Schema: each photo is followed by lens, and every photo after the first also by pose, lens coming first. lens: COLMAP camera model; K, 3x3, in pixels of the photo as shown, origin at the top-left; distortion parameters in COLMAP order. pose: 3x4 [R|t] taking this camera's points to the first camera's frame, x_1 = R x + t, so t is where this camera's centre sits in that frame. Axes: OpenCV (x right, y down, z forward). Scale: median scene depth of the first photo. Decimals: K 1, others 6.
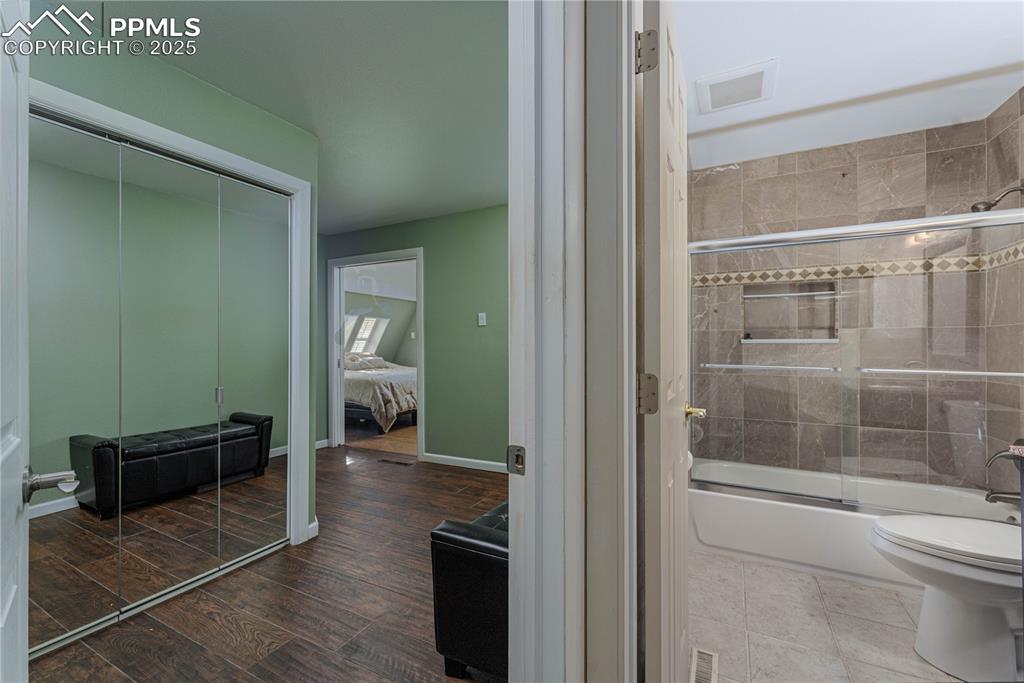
lens RADIAL K [[413.8, 0, 517.5], [0, 413.8, 345.2], [0, 0, 1]] dist [-0.001111, -0.000400]
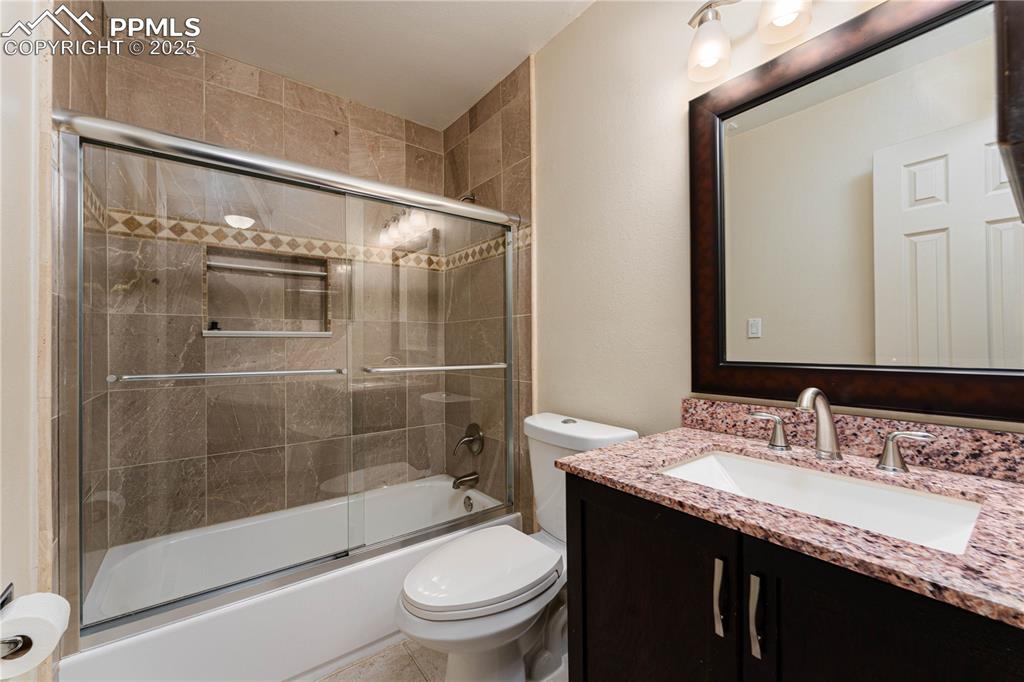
lens RADIAL K [[413.8, 0, 488.2], [0, 413.8, 340.8], [0, 0, 1]] dist [-0.001111, -0.000400]
pose [[0.444714, 0.003068, 0.895667, 0.182467], [0.007022, 0.999951, -0.006912, 0.009489], [-0.895645, 0.009363, 0.444671, 0.354550]]
